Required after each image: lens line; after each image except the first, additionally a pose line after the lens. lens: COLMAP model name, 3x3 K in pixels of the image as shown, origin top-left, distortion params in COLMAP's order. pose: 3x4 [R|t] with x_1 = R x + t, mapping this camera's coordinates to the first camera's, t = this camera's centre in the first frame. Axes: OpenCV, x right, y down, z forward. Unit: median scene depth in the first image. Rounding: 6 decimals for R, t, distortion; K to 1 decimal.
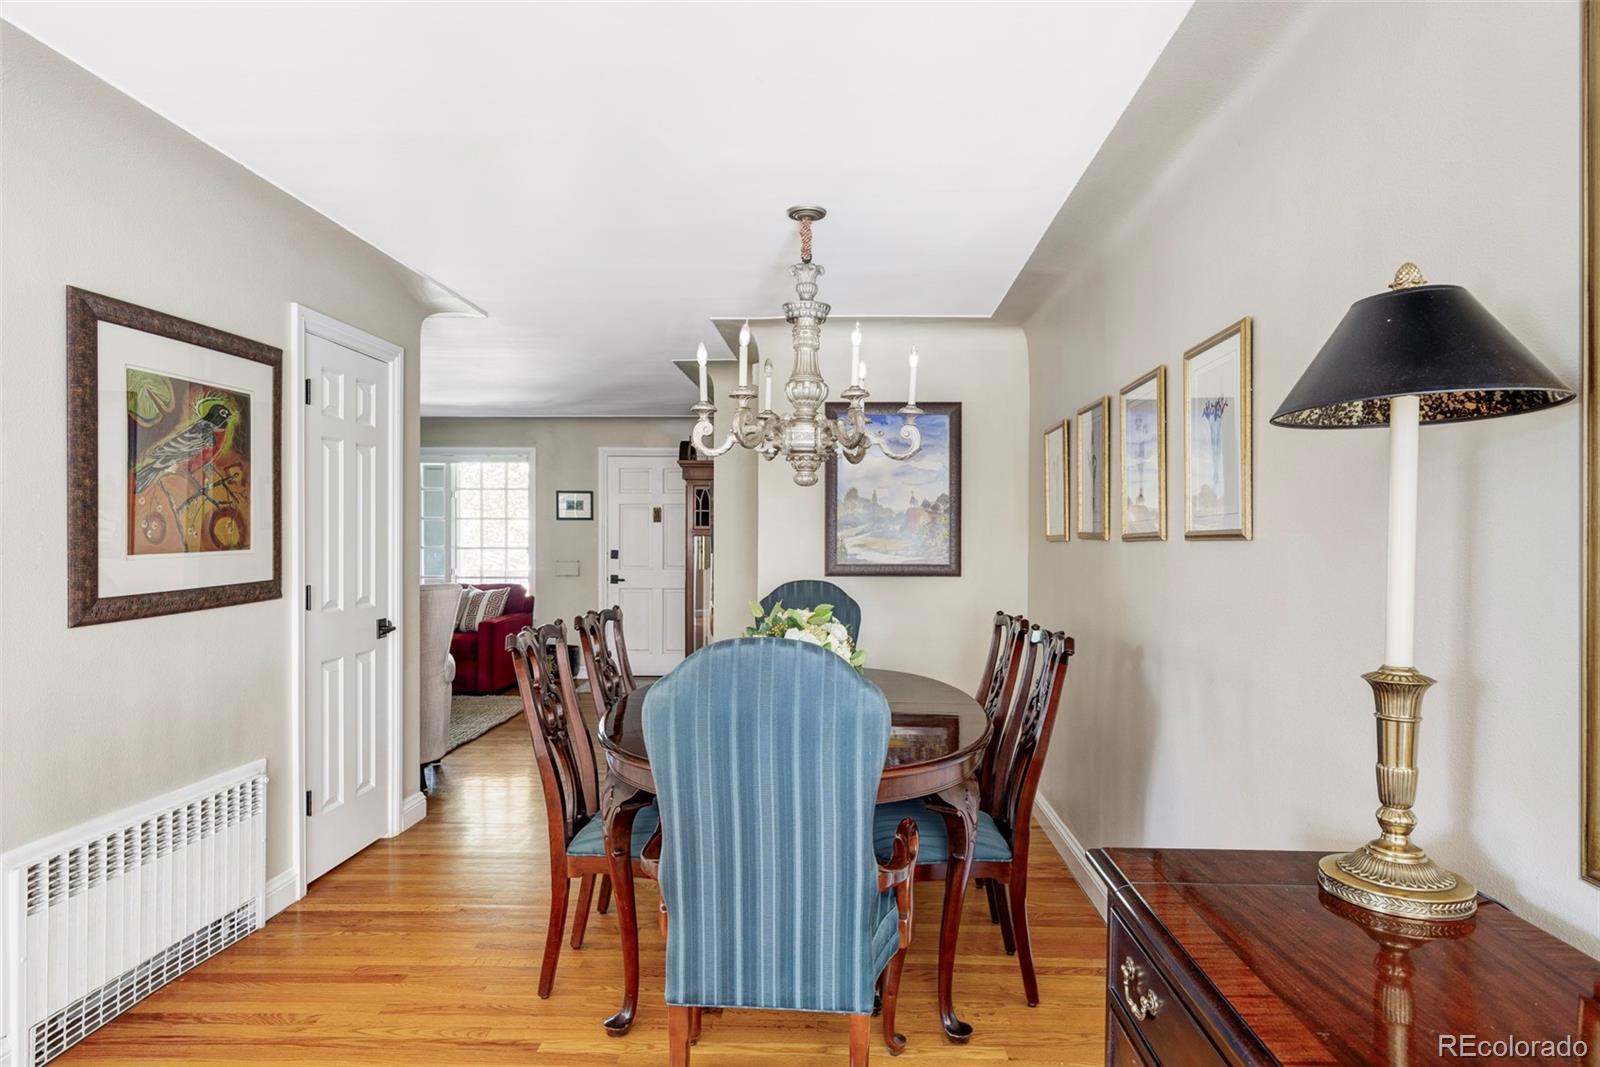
lens RADIAL K [[899.1, 0, 834.4], [0, 899.1, 538.8], [0, 0, 1]] dist [0.002857, 0.003605]
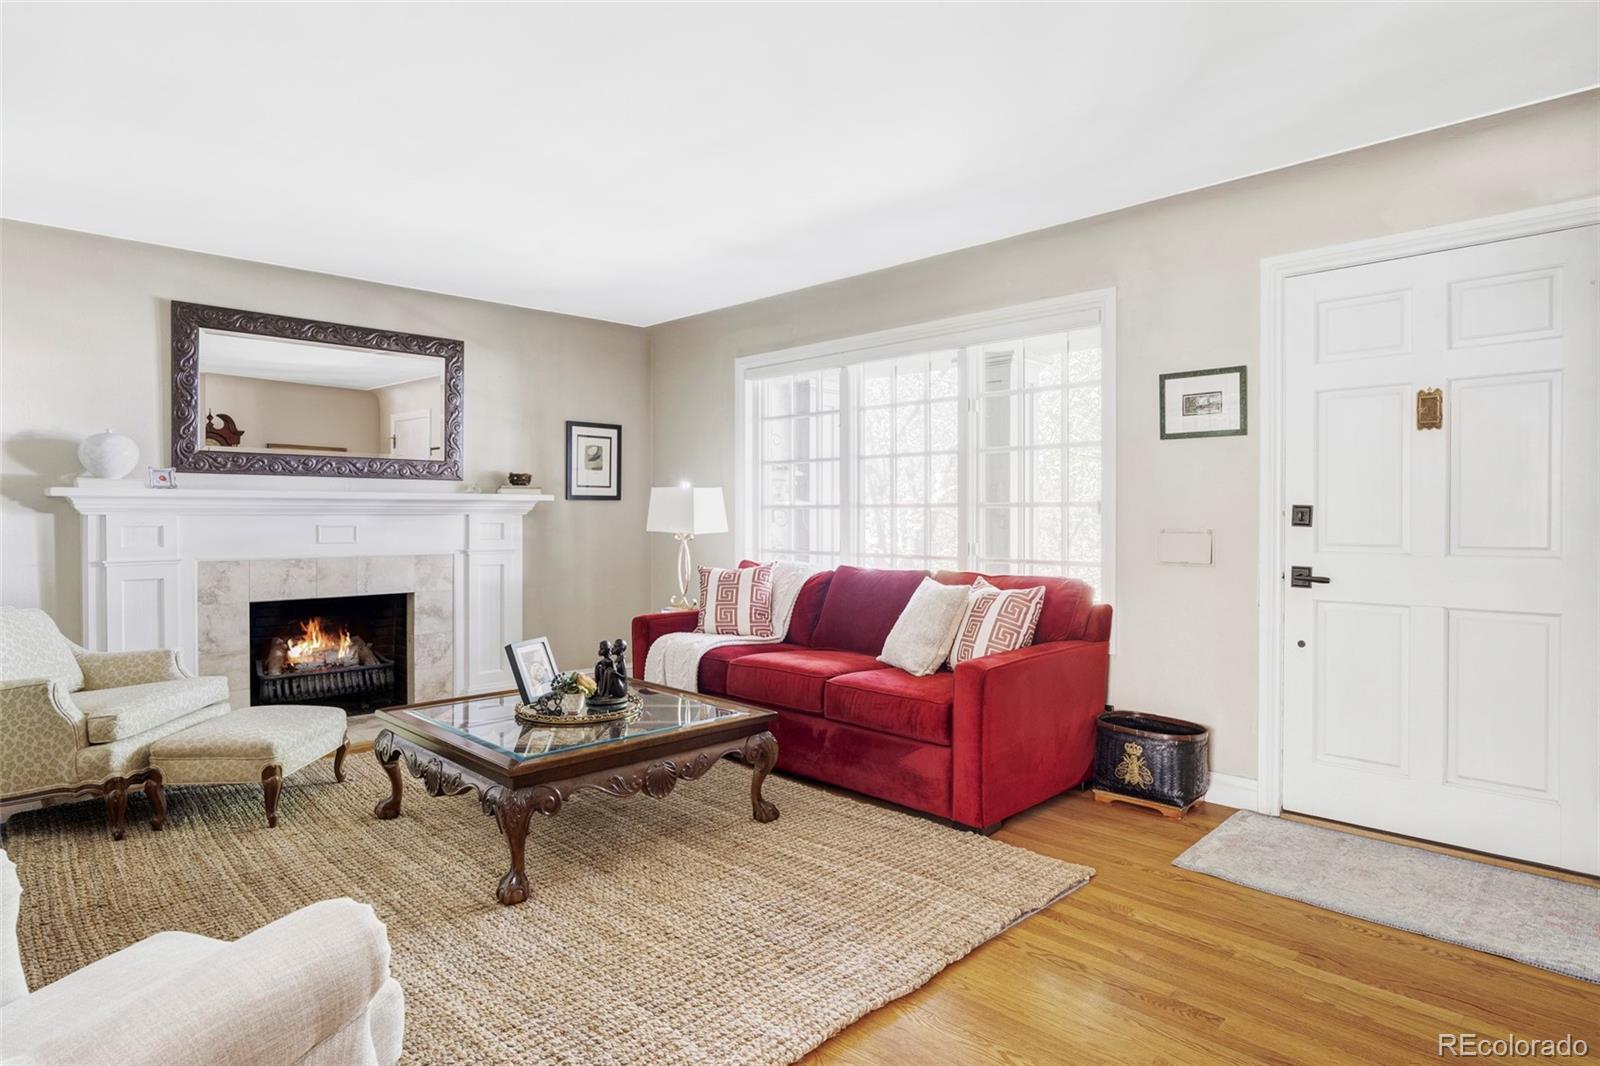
lens RADIAL K [[899.1, 0, 790.8], [0, 899.1, 524.4], [0, 0, 1]] dist [0.002857, 0.003605]
pose [[0.706941, 0.006376, -0.707244, -0.119930], [0.004333, 0.999902, 0.013346, 0.014794], [0.707259, -0.012499, 0.706844, 0.549004]]
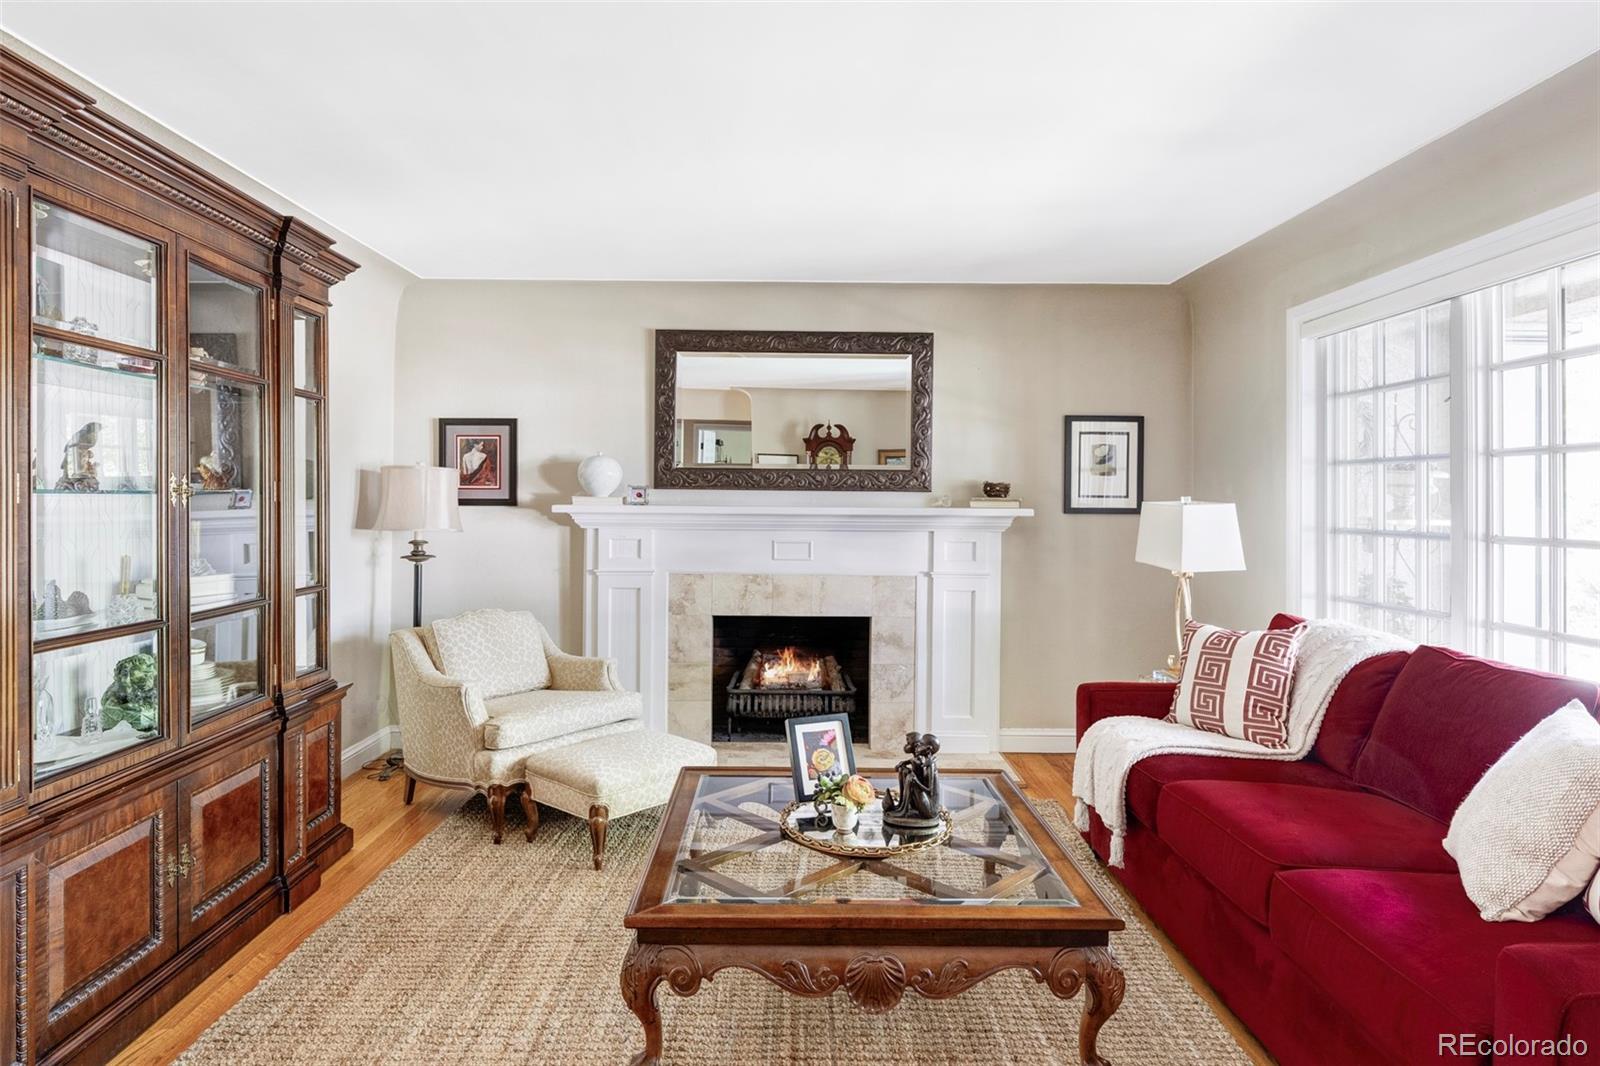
lens RADIAL K [[899.1, 0, 820.4], [0, 899.1, 487.4], [0, 0, 1]] dist [0.002857, 0.003605]
pose [[0.024458, -0.014288, -0.999599, -0.181399], [-0.005025, 0.999883, -0.014415, -0.003533], [0.999688, 0.005375, 0.024384, 0.756823]]
